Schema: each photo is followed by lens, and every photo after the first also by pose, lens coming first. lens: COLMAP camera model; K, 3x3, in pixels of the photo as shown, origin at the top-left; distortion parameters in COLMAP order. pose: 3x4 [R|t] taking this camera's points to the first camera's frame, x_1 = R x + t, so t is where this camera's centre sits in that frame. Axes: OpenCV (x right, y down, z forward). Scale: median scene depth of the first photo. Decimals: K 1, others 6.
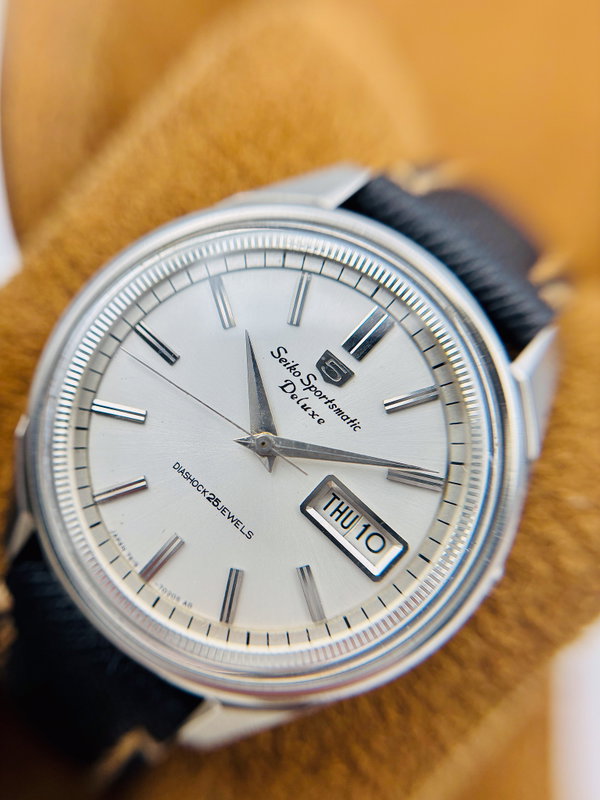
lens RADIAL K [[680.4, 0, 276.8], [0, 680.4, 400.2], [0, 0, 1]] dist [0.378713, 0.004658]
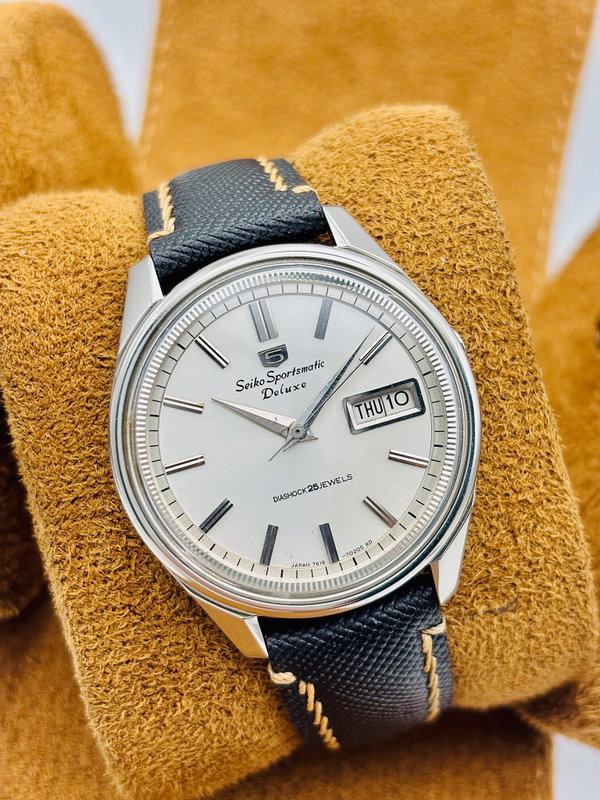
lens RADIAL K [[1207.8, 0, 304.1], [0, 1207.8, 420.4], [0, 0, 1]] dist [0.158291, 0.000000]
pose [[0.508139, -0.855958, 0.095553, -0.208487], [0.854162, 0.515061, 0.071558, -0.096721], [-0.110466, 0.045256, 0.992849, -1.256589]]
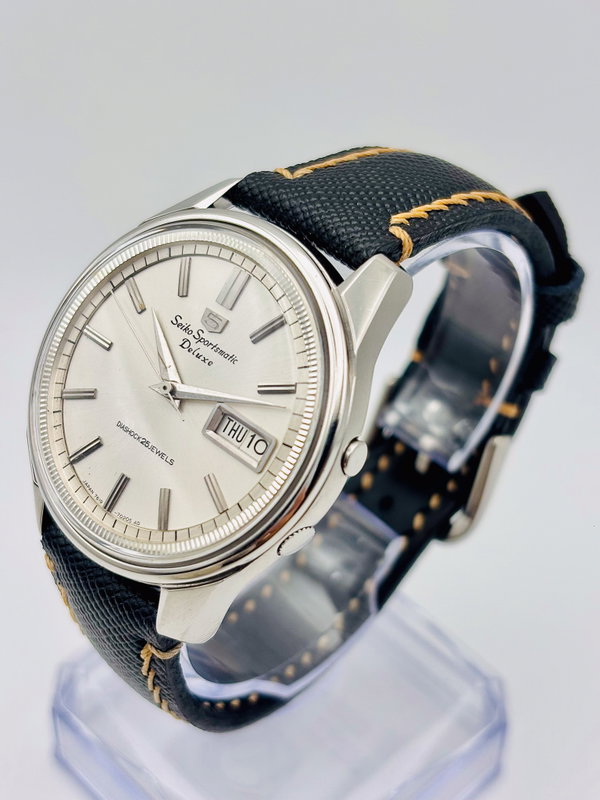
lens RADIAL K [[1207.8, 0, 297.7], [0, 1207.8, 399.8], [0, 0, 1]] dist [0.158291, 0.000000]
pose [[0.899907, -0.225138, -0.373470, 1.017415], [0.146034, 0.962559, -0.228375, 0.622070], [0.410903, 0.150977, 0.899091, -0.911632]]
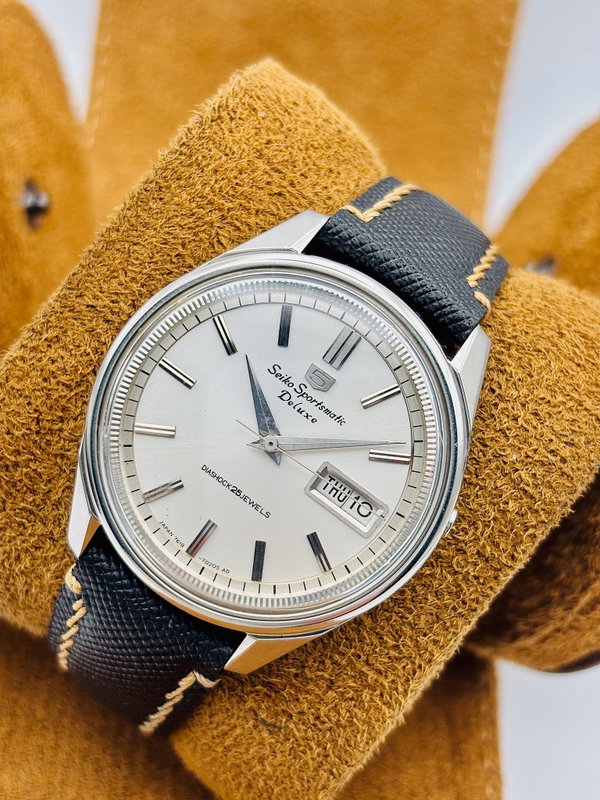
lens RADIAL K [[1207.8, 0, 296.6], [0, 1207.8, 400.9], [0, 0, 1]] dist [0.158291, 0.000000]
pose [[0.994102, -0.108430, 0.002261, 0.032057], [0.108297, 0.993569, 0.033053, -0.081610], [-0.005831, -0.032613, 0.999451, -1.220492]]
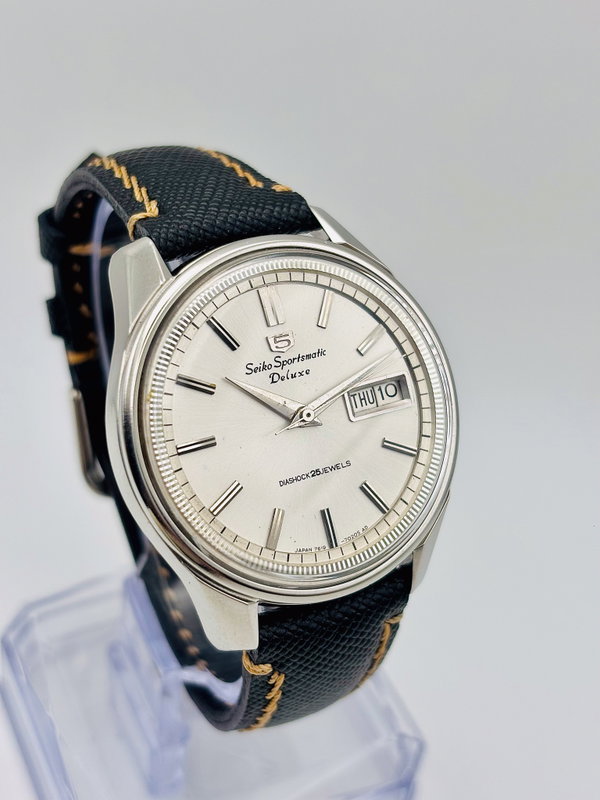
lens RADIAL K [[1207.8, 0, 306.3], [0, 1207.8, 395.6], [0, 0, 1]] dist [0.158291, 0.000000]
pose [[0.445040, -0.818127, 0.364152, -0.814632], [0.760097, 0.560108, 0.329440, -0.706386], [-0.473488, 0.130177, 0.871127, -1.008981]]
